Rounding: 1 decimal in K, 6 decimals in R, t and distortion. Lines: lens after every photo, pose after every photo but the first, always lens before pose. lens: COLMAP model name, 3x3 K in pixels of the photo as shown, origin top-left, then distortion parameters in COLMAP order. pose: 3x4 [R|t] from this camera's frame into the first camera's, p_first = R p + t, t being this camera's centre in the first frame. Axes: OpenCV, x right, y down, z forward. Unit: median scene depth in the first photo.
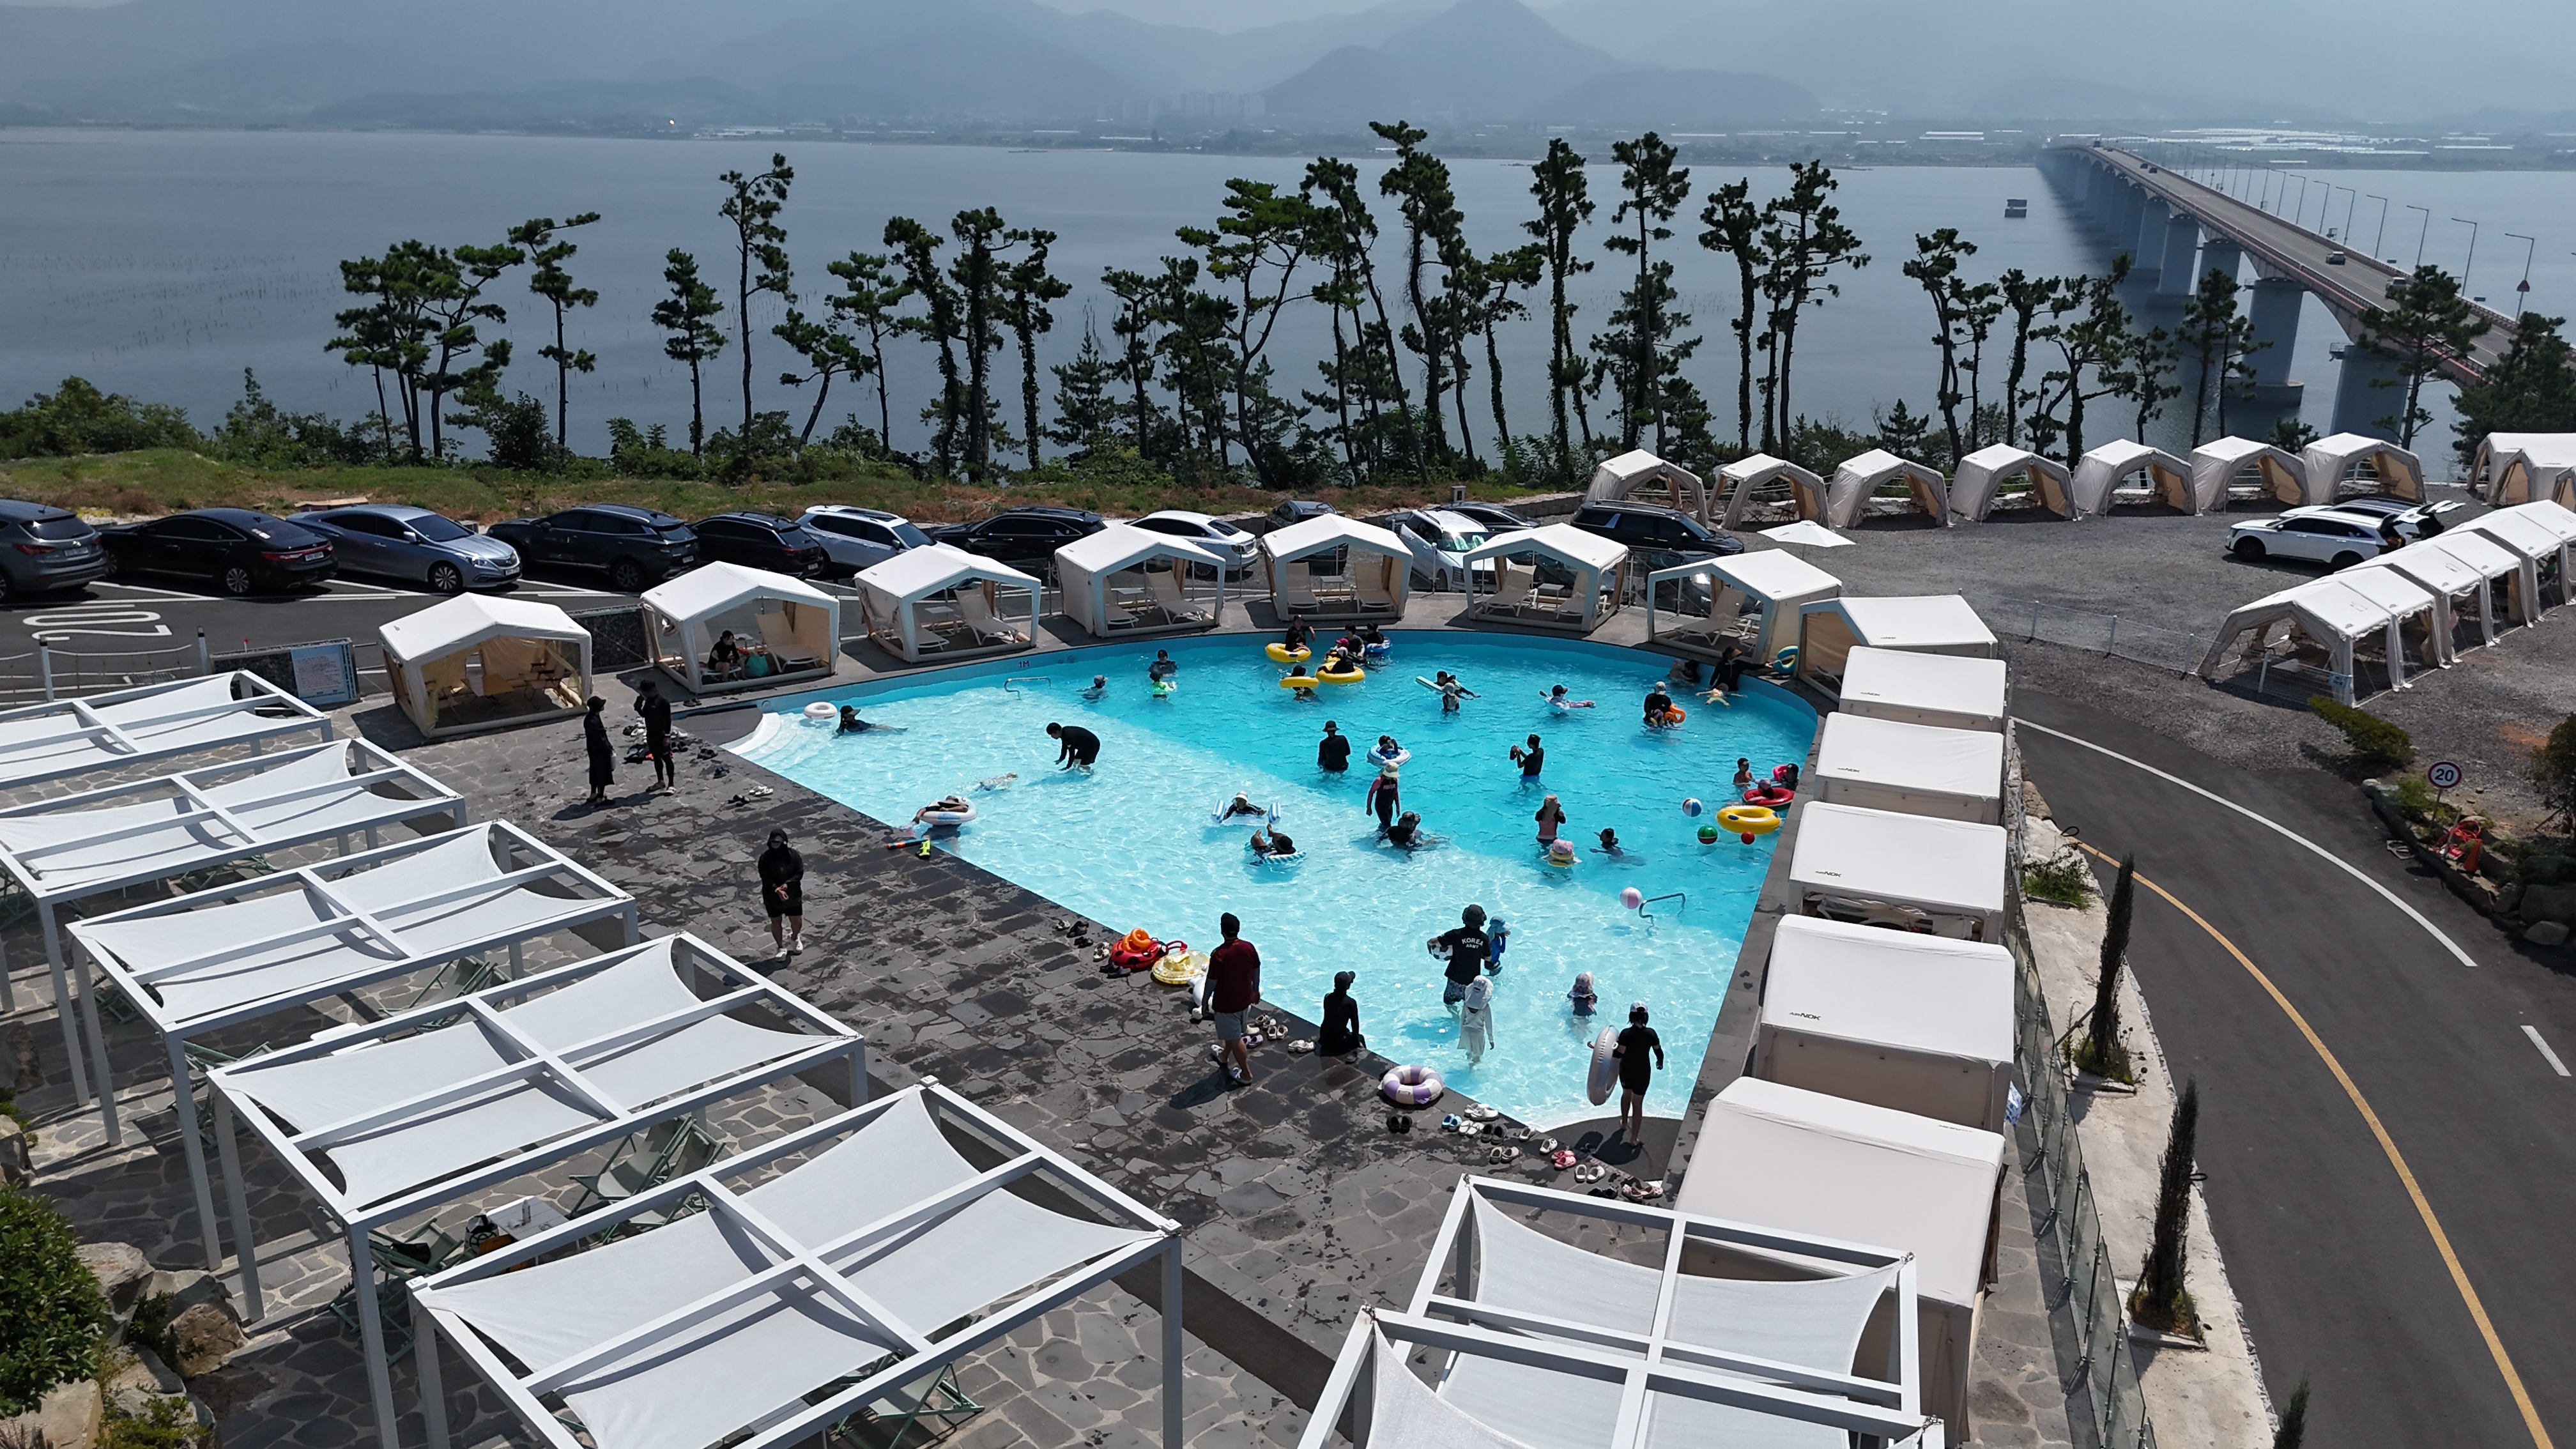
lens RADIAL K [[1895.4, 0, 1288.0], [0, 1895.4, 724.5], [0, 0, 1]] dist [0.087592, -0.094687]
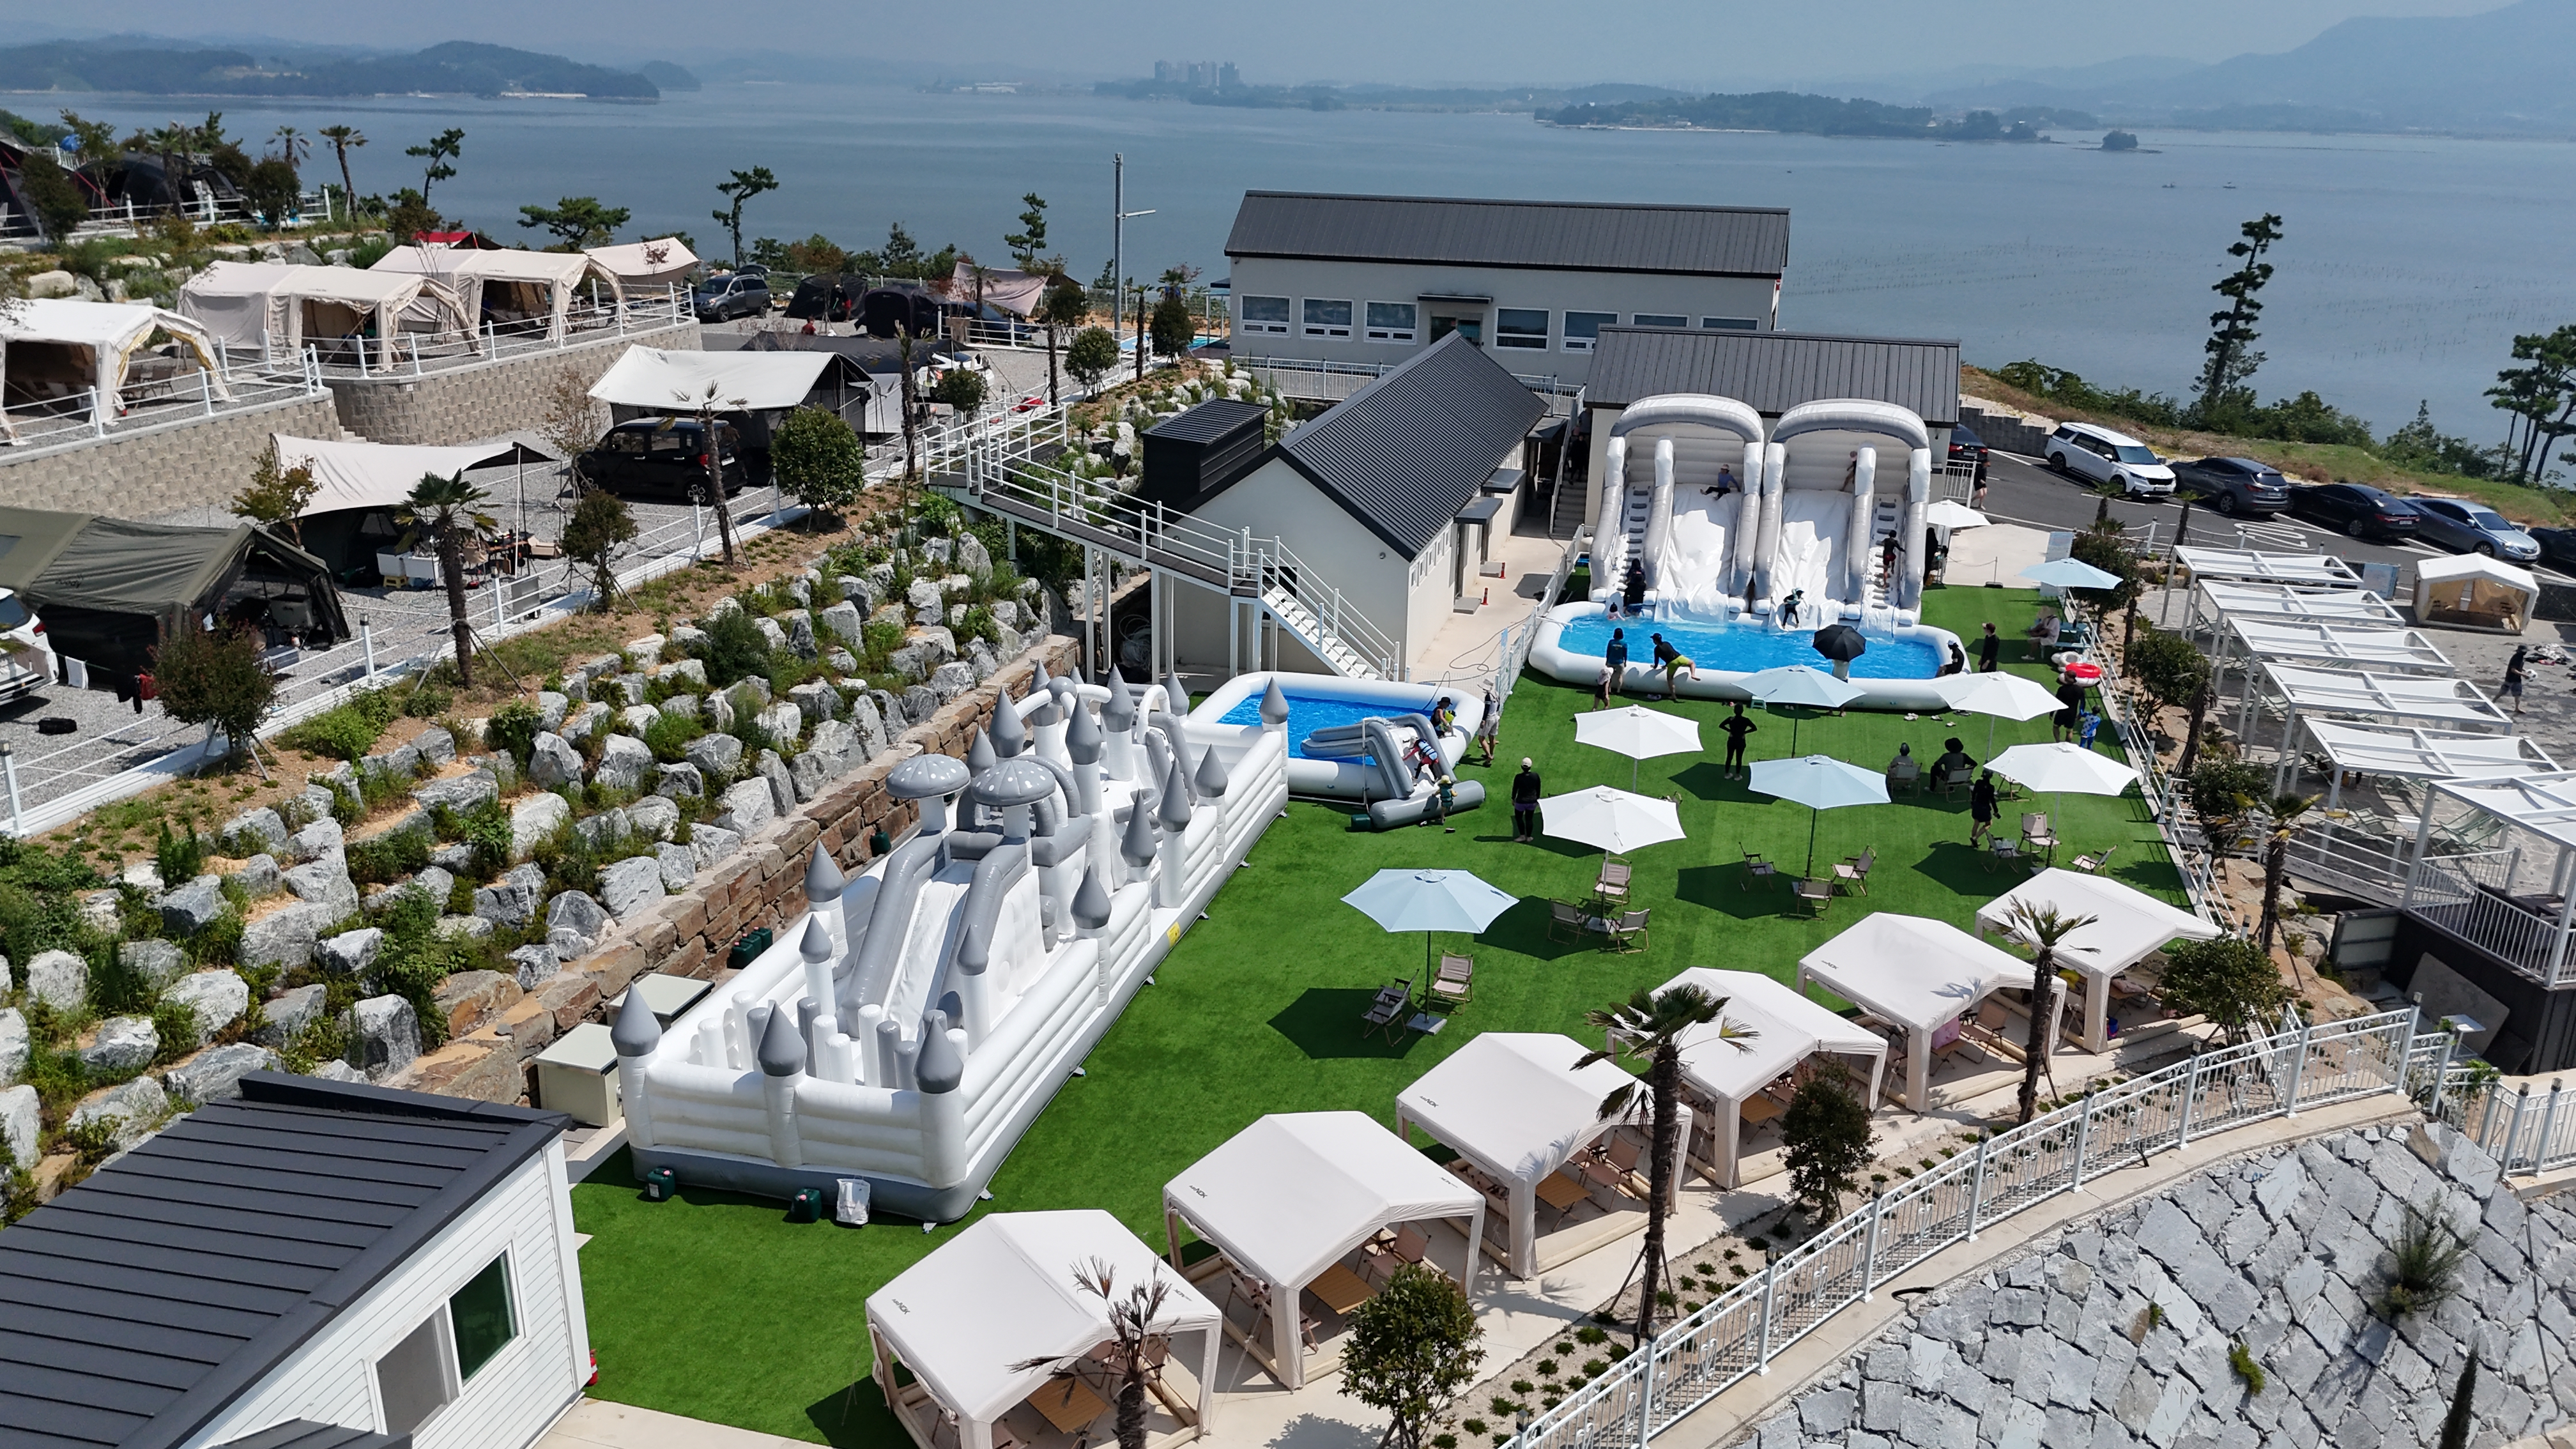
lens RADIAL K [[1903.1, 0, 1301.4], [0, 1903.1, 734.7], [0, 0, 1]] dist [0.070685, -0.072863]
pose [[0.508943, 0.277734, -0.814764, 0.297275], [-0.275898, 0.949216, 0.151225, 0.069339], [0.815388, 0.147827, 0.559723, -0.482822]]
